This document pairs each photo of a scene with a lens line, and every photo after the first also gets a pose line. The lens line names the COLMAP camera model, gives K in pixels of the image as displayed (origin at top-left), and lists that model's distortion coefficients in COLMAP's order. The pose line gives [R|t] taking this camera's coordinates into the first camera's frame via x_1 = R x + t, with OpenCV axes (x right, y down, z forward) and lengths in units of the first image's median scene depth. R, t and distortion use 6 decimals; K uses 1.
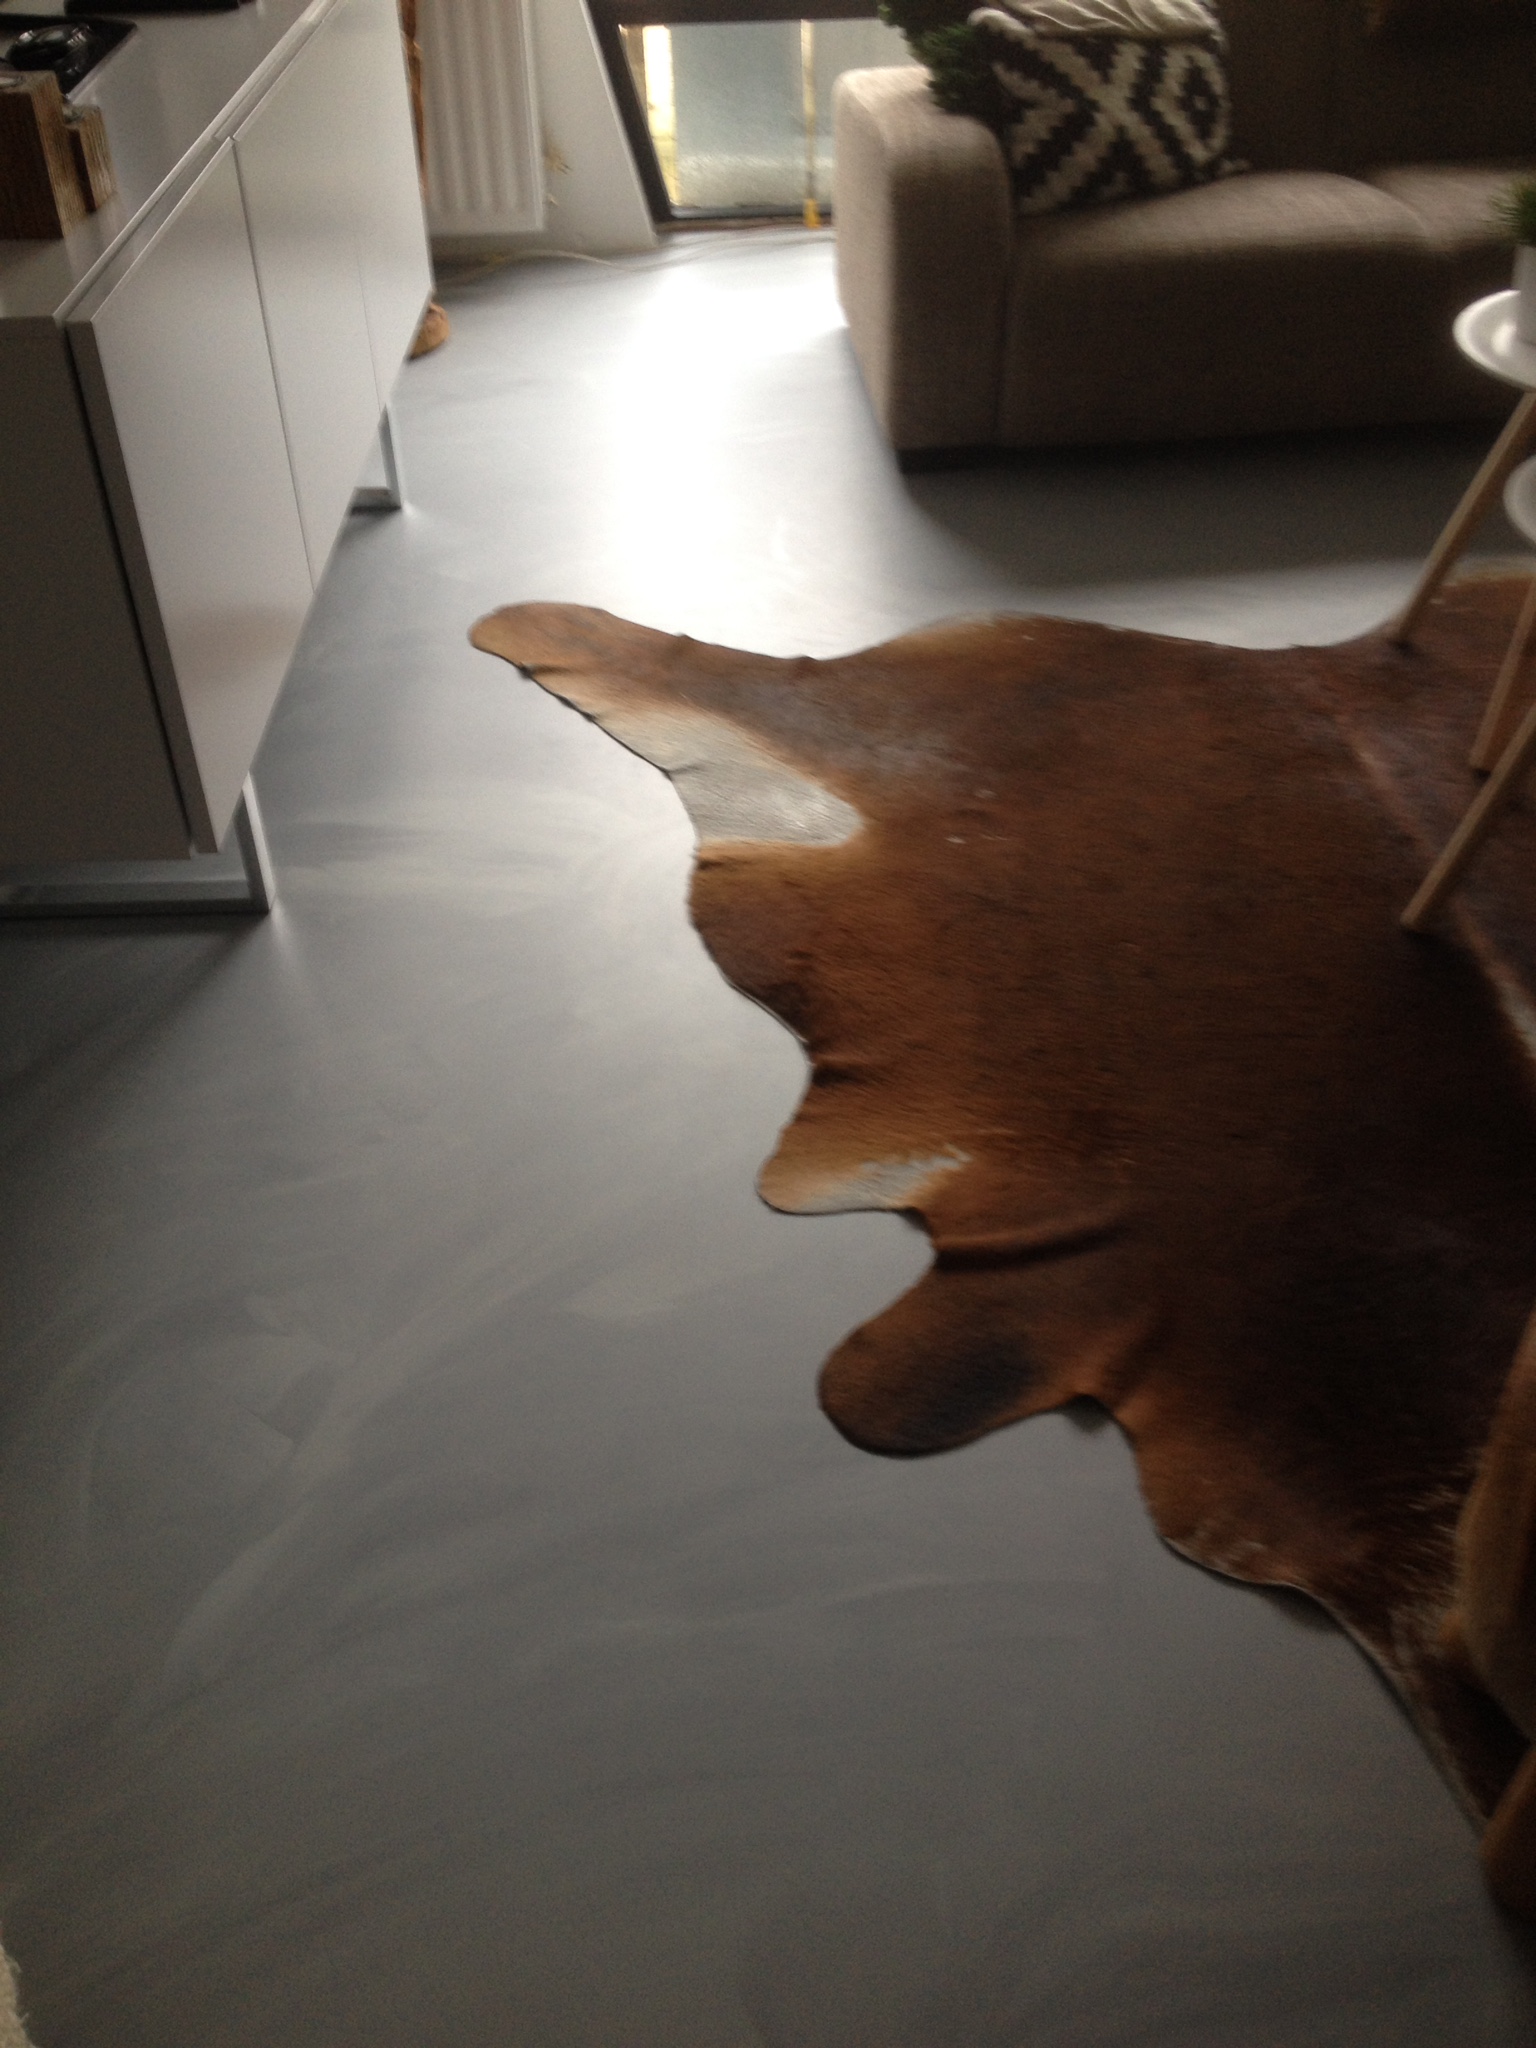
lens RADIAL K [[2050.5, 0, 856.0], [0, 2050.5, 1024.1], [0, 0, 1]] dist [0.184142, -0.421746]
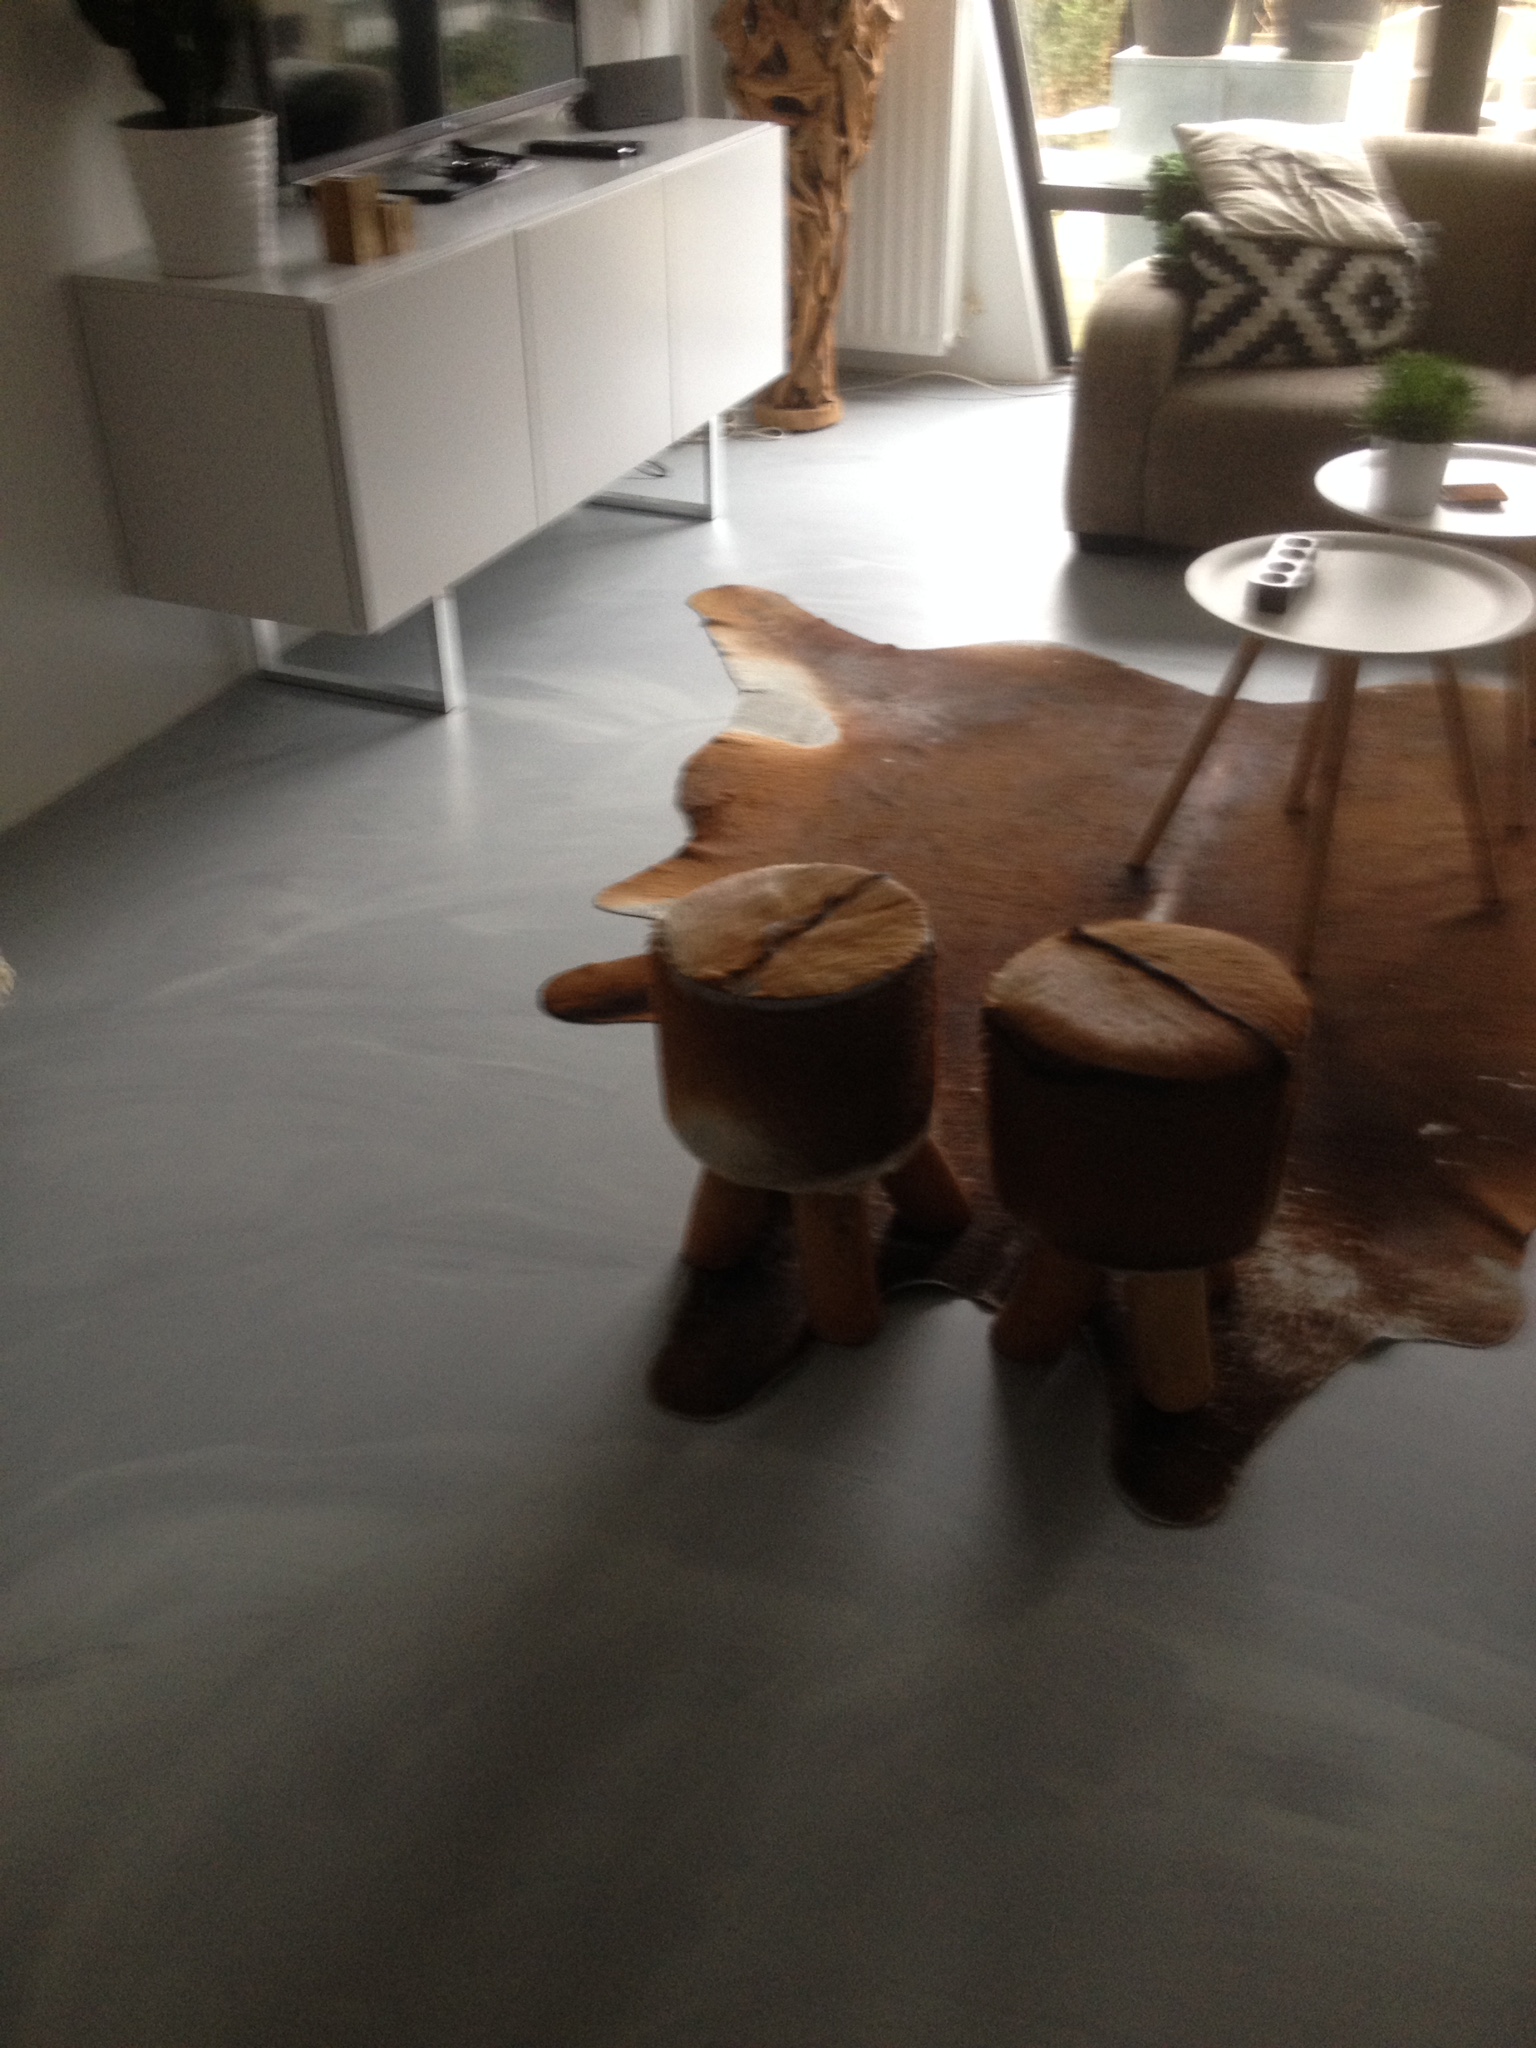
lens RADIAL K [[2020.9, 0, 768.0], [0, 2020.9, 1024.0], [0, 0, 1]] dist [0.187075, -0.421106]
pose [[0.910481, 0.229386, -0.344103, 0.377263], [-0.254421, 0.966665, -0.028788, 0.112637], [0.326028, 0.113758, 0.938491, -0.243153]]
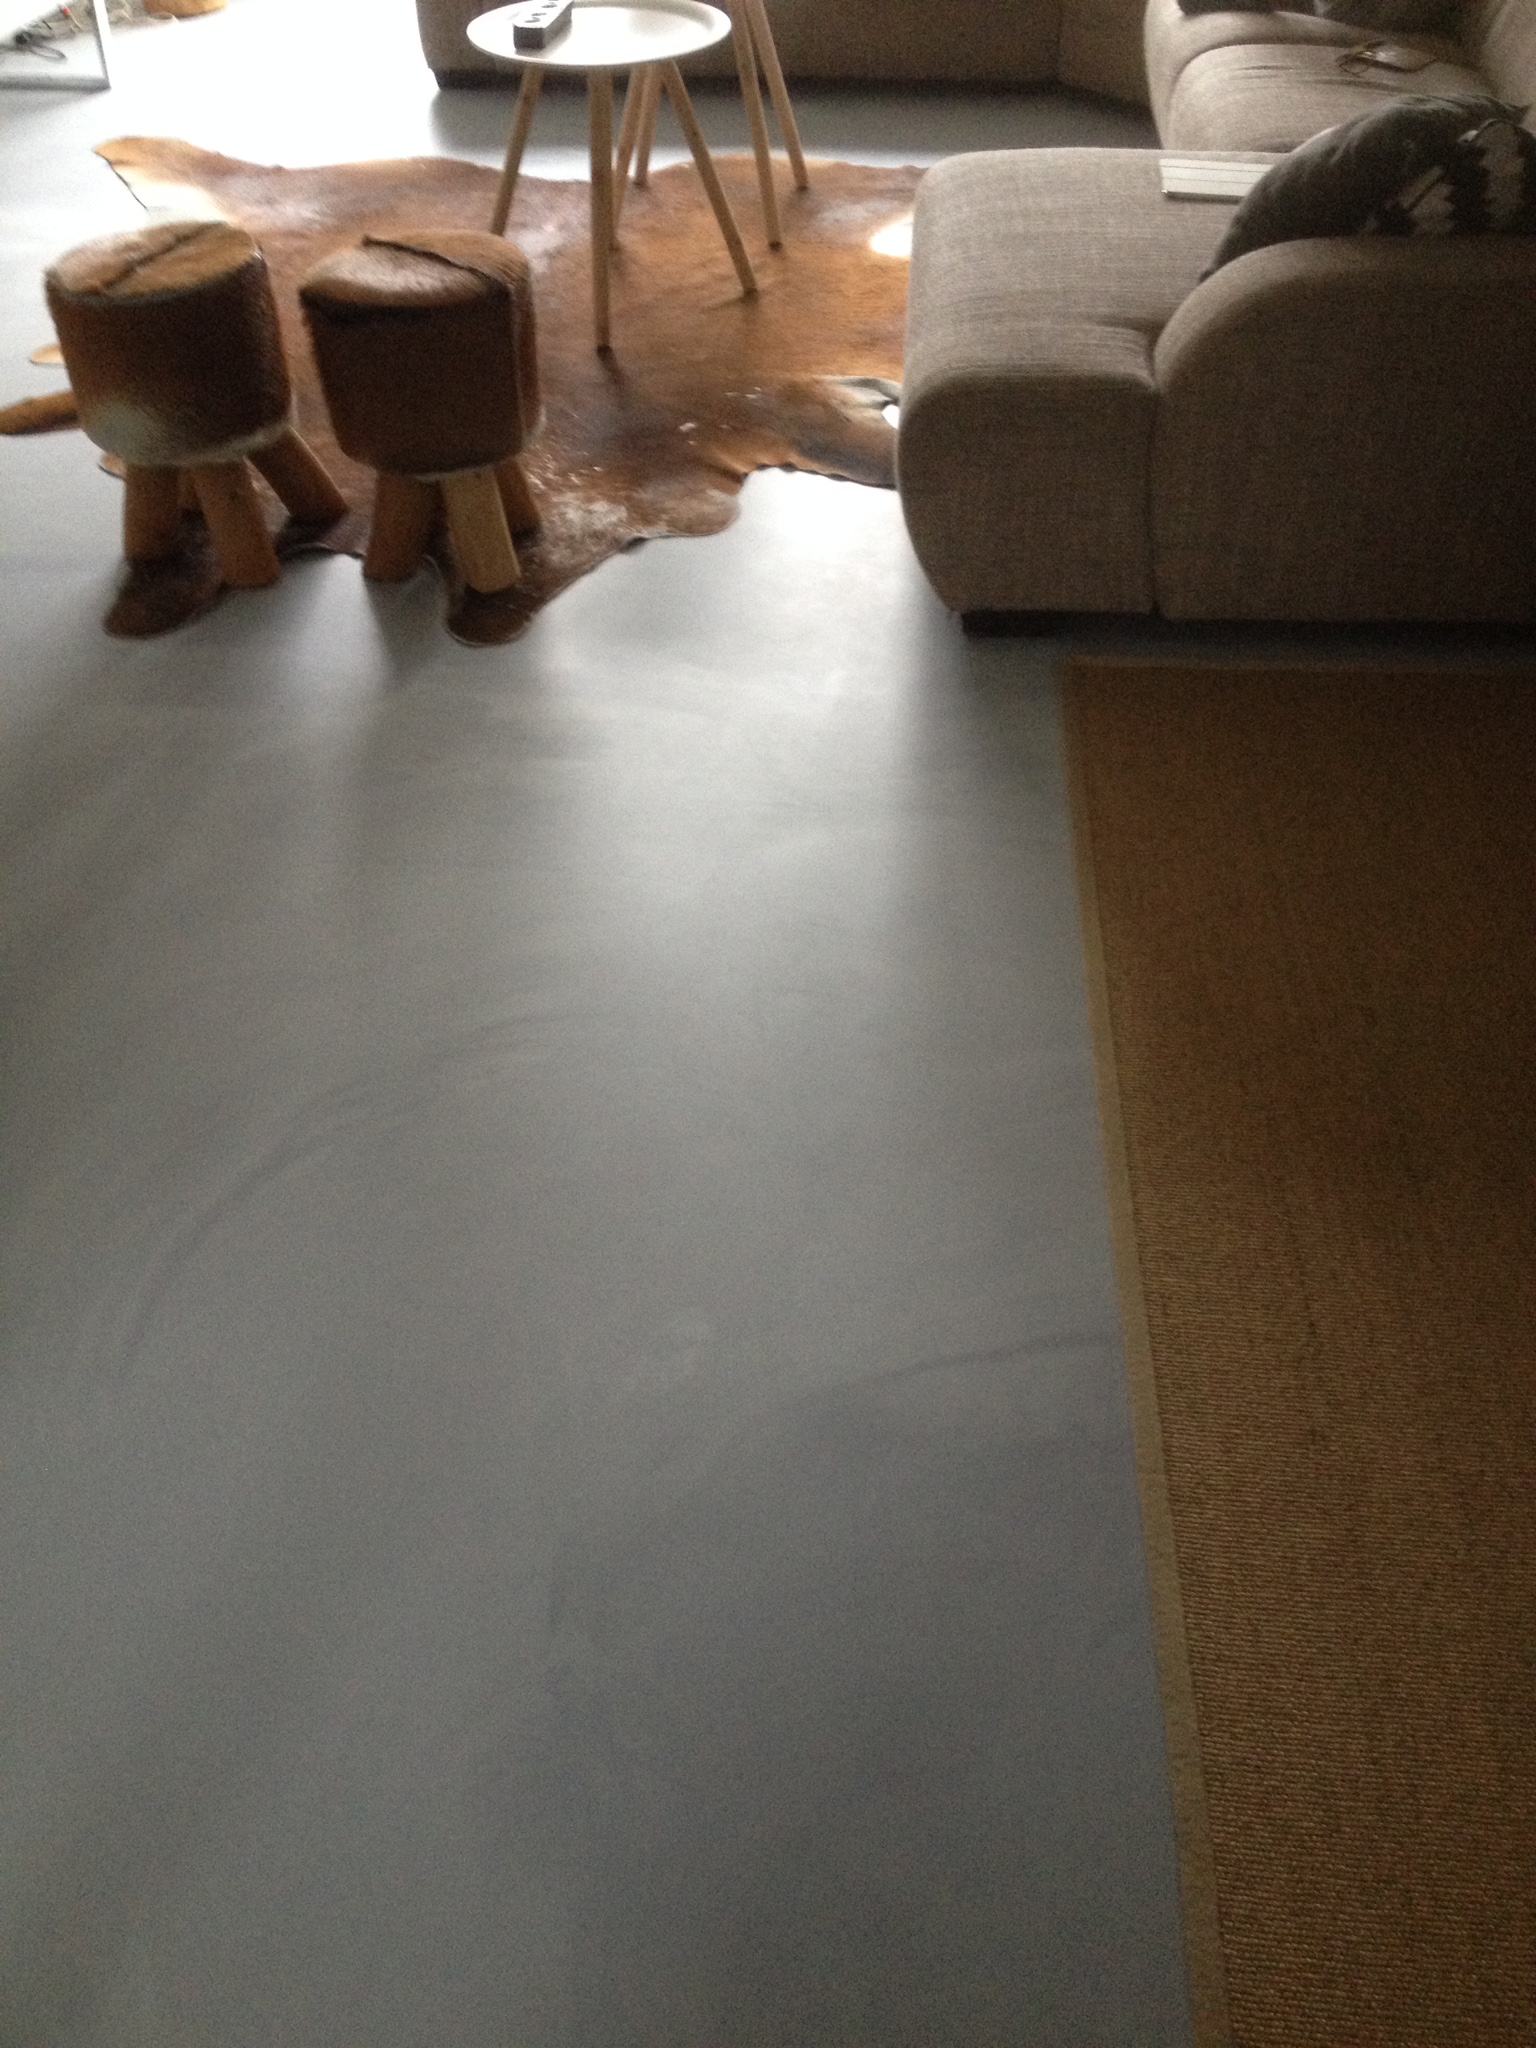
lens RADIAL K [[2020.9, 0, 768.0], [0, 2020.9, 1024.0], [0, 0, 1]] dist [0.187075, -0.421106]
pose [[0.983134, 0.121835, -0.136395, 0.564617], [-0.114655, 0.991631, 0.059346, 0.297589], [0.142484, -0.042707, 0.988875, -0.470534]]
